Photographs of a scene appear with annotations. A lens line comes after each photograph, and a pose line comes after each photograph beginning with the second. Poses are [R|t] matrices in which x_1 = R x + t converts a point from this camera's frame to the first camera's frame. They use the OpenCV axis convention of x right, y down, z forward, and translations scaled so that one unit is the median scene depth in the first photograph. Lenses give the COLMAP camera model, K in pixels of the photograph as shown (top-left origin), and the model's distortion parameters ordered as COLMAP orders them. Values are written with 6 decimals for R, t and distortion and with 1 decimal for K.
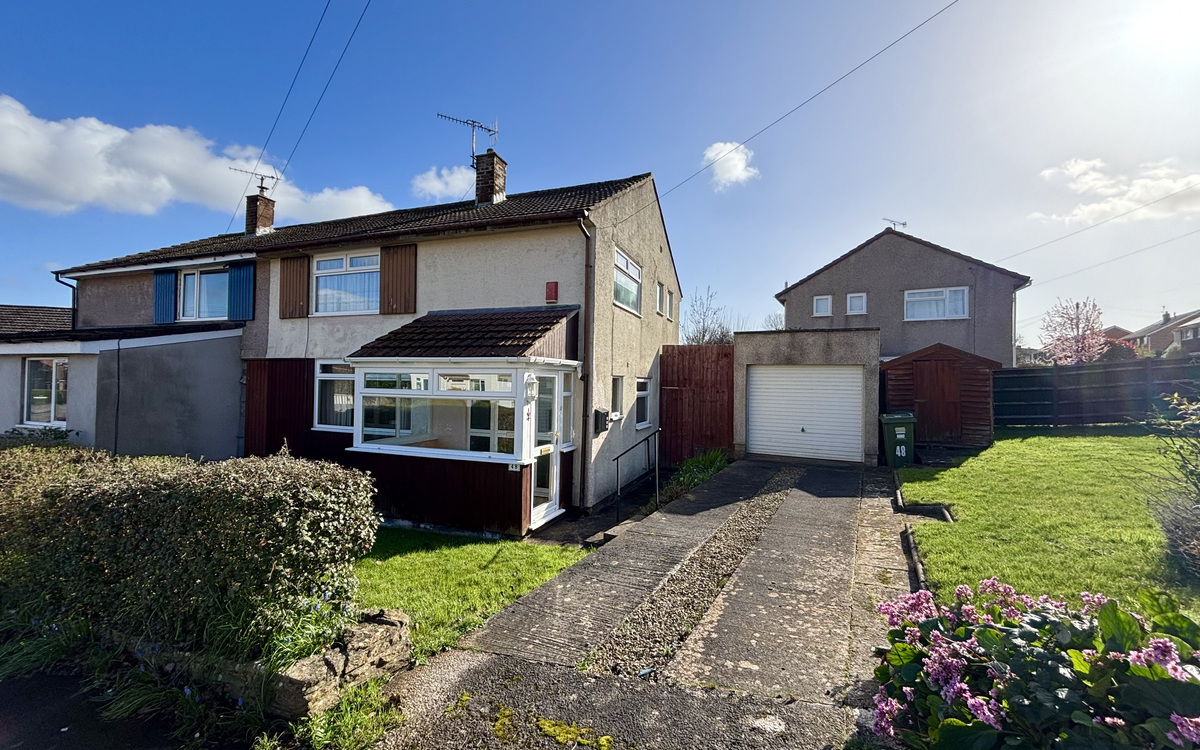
lens RADIAL K [[498.0, 0, 600.0], [0, 498.0, 375.0], [0, 0, 1]] dist [-0.025140, 0.009383]
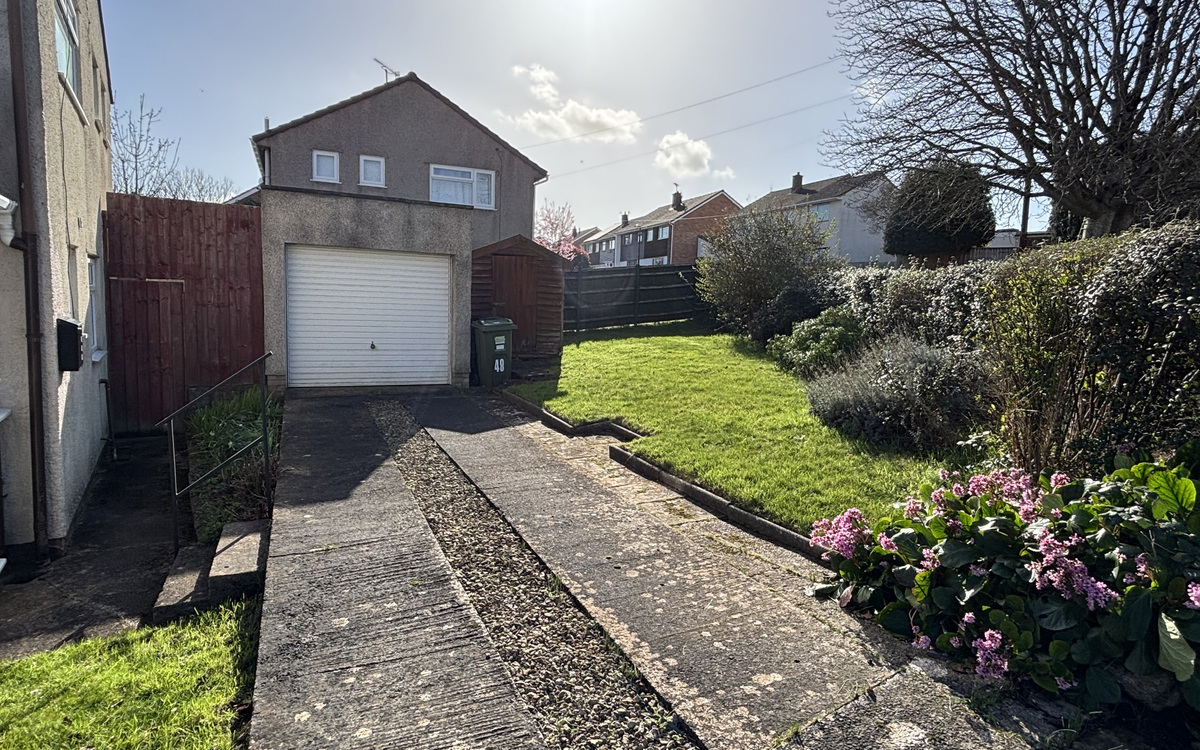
lens RADIAL K [[668.6, 0, 600.0], [0, 668.6, 375.0], [0, 0, 1]] dist [0.041078, -0.053551]
pose [[0.588180, -0.084848, 0.804266, -0.162356], [-0.032499, 0.991198, 0.128337, 0.021609], [-0.808076, -0.101623, 0.580246, 0.211983]]
